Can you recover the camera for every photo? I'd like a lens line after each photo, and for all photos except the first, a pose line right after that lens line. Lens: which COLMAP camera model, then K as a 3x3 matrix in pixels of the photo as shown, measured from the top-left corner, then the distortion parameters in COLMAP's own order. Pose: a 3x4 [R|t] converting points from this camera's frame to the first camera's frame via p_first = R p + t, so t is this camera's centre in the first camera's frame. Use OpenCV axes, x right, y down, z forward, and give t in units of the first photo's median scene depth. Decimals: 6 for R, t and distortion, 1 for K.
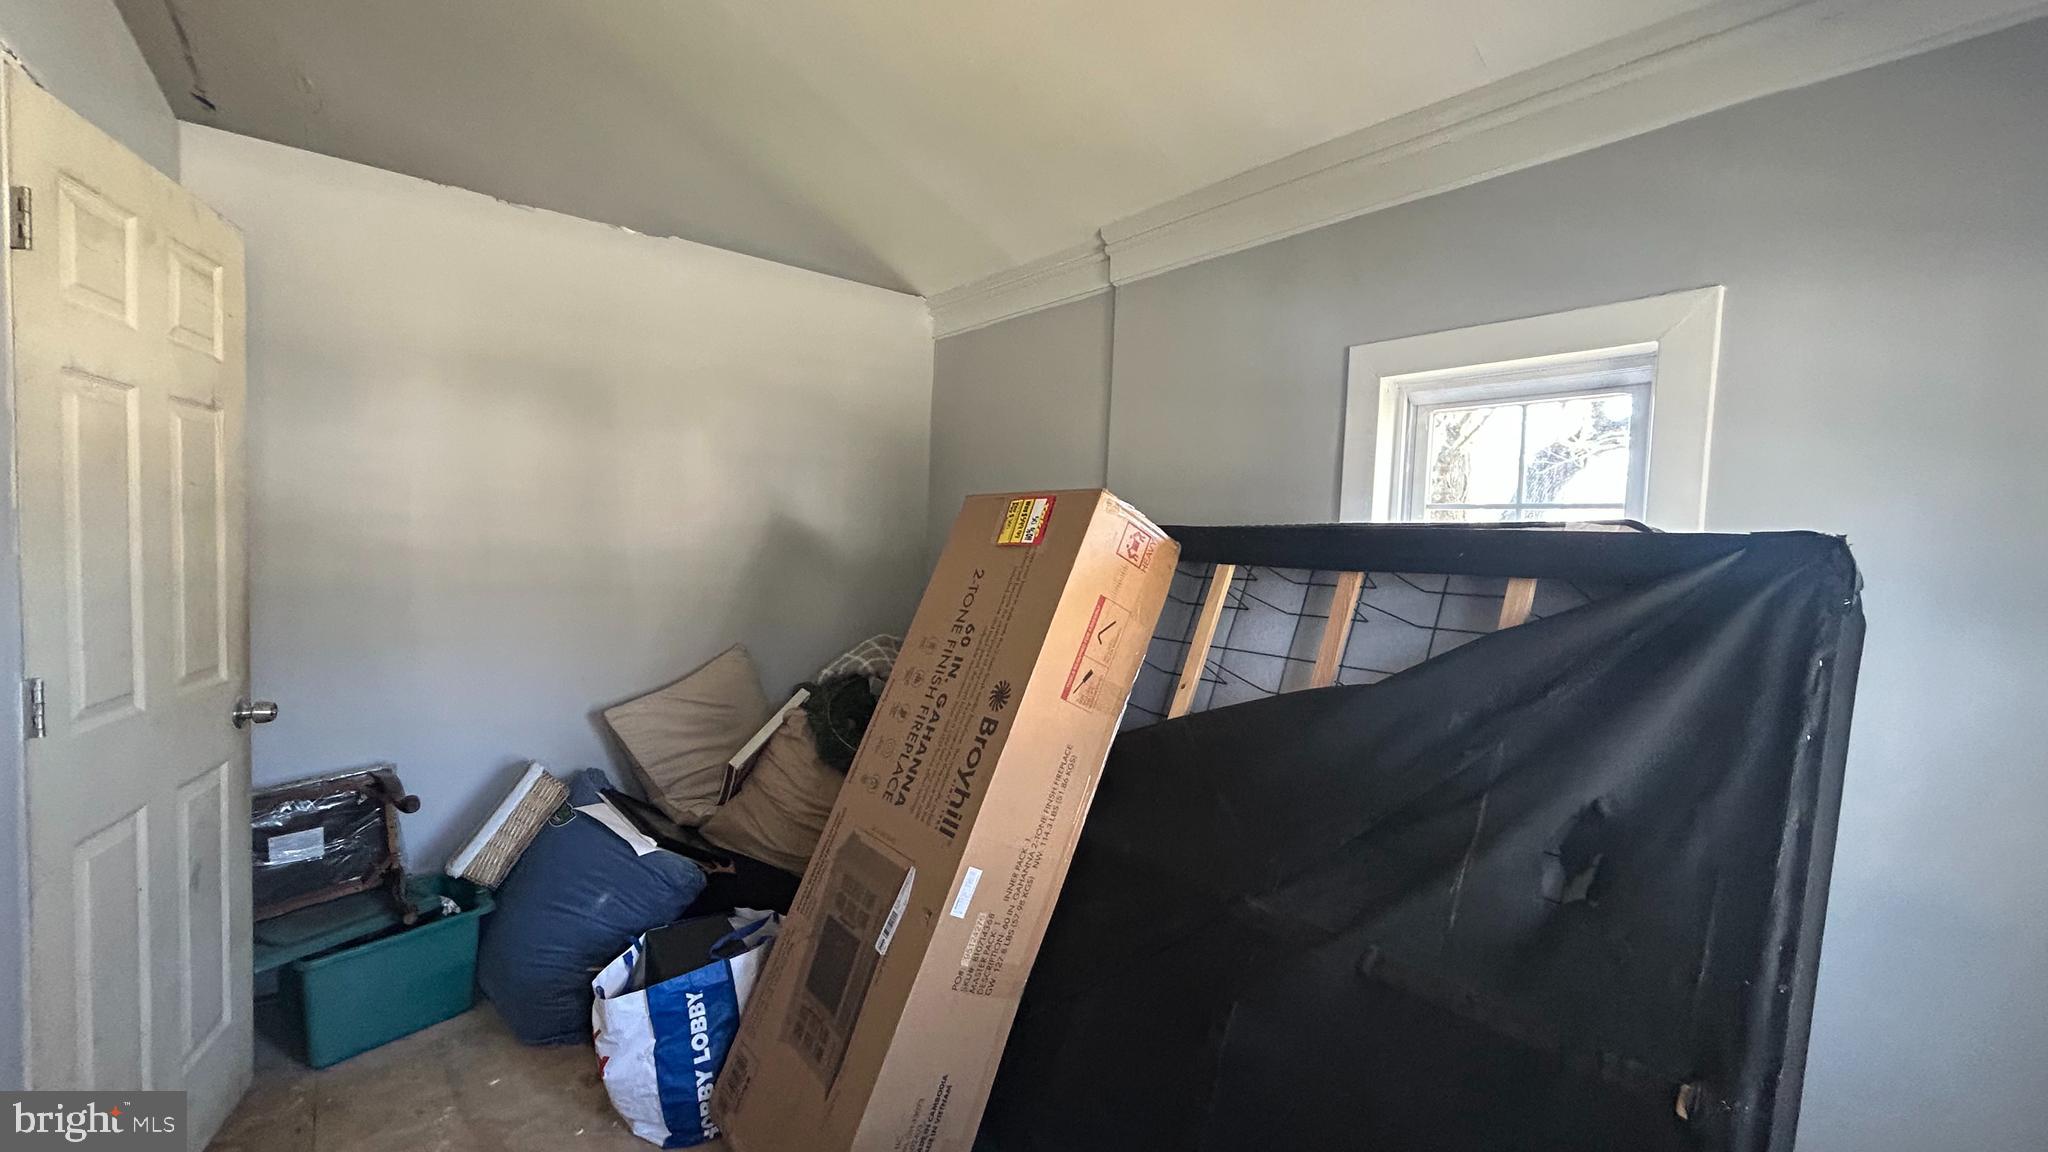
lens RADIAL K [[834.7, 0, 1025.7], [0, 834.7, 572.8], [0, 0, 1]] dist [0.011398, 0.001114]
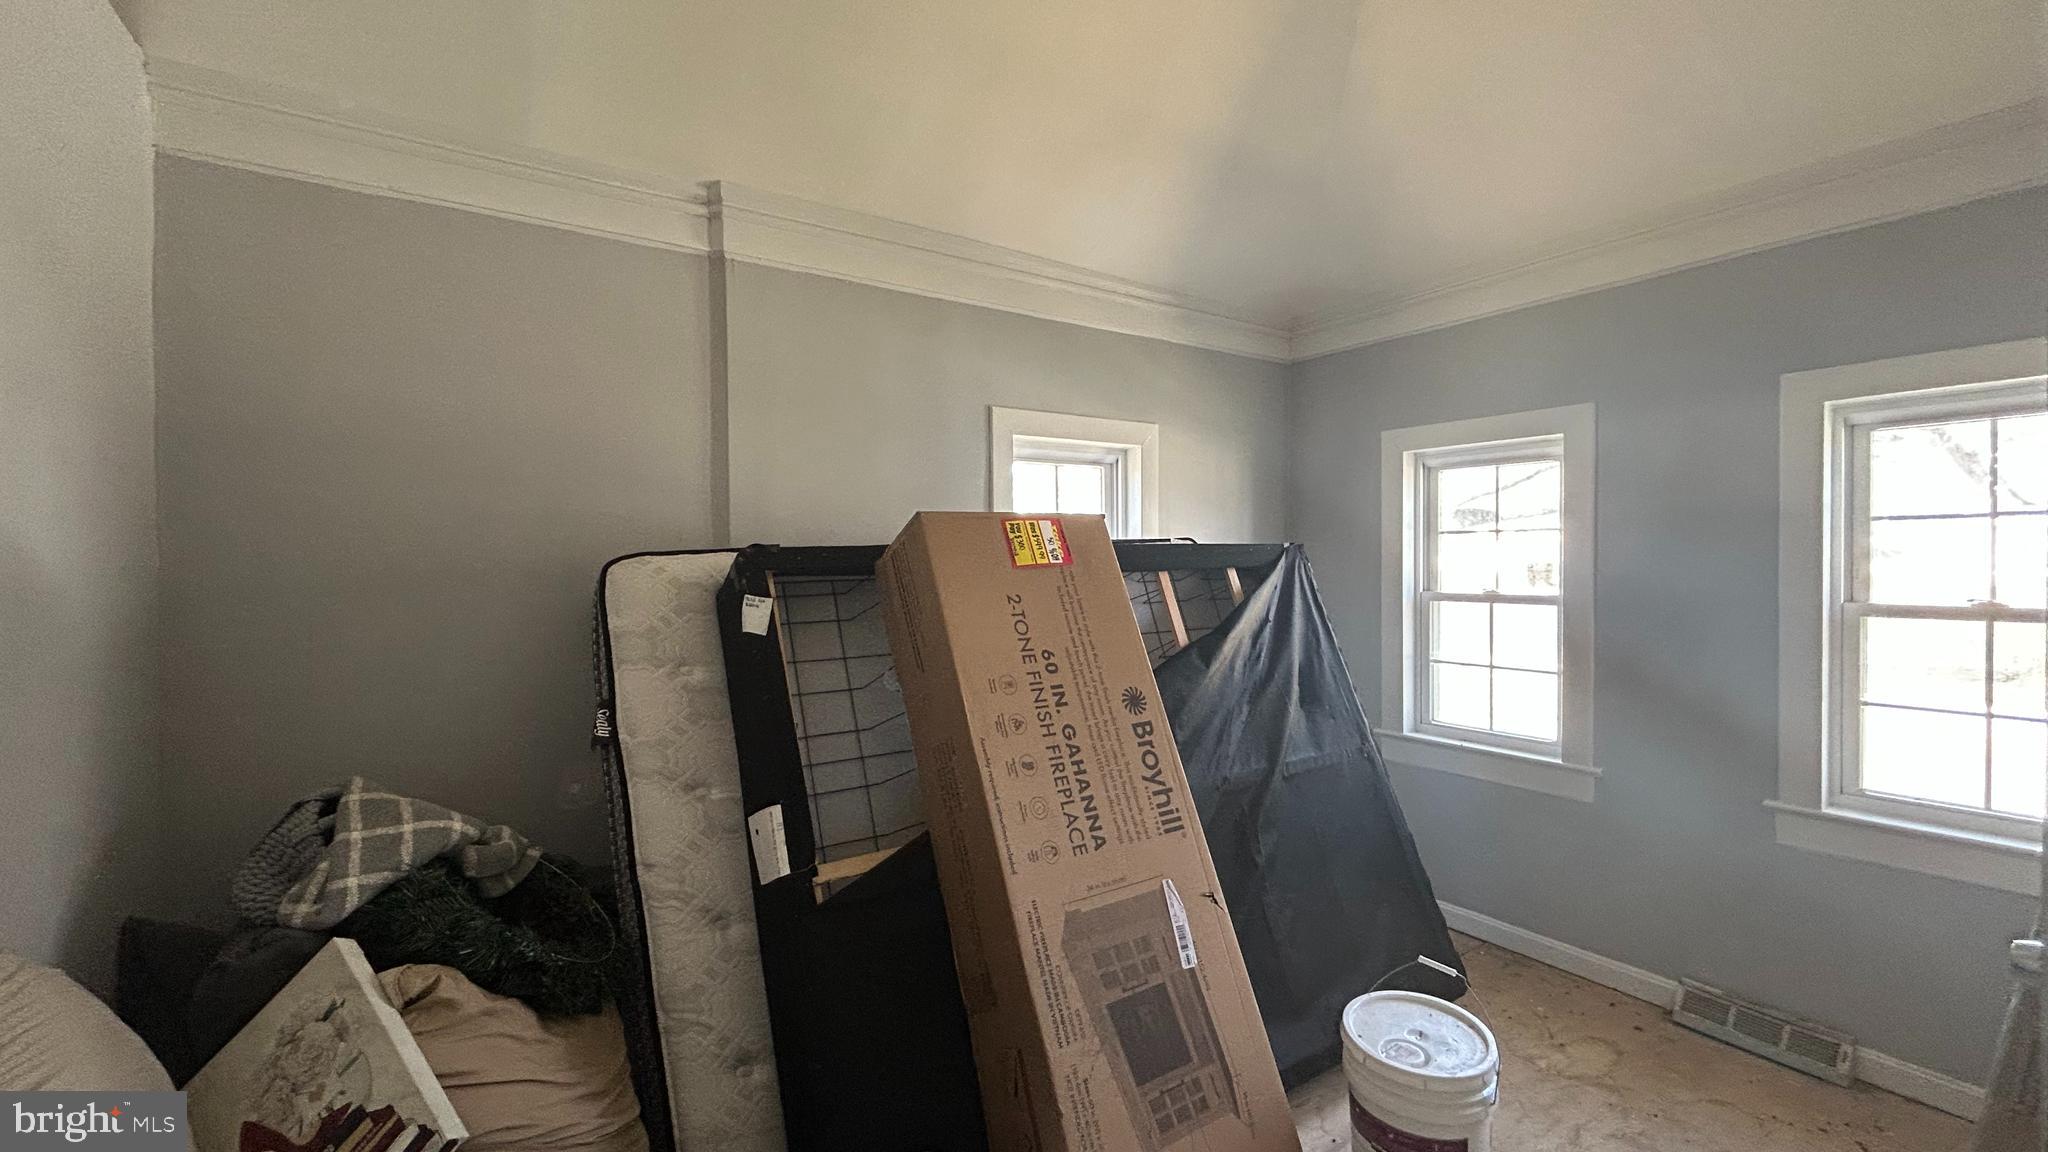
lens RADIAL K [[834.7, 0, 1024.1], [0, 834.7, 573.9], [0, 0, 1]] dist [0.011398, 0.001114]
pose [[0.090766, -0.053598, 0.994429, -1.047459], [0.063746, 0.996816, 0.047908, -0.075582], [-0.993830, 0.059042, 0.093894, 0.956687]]
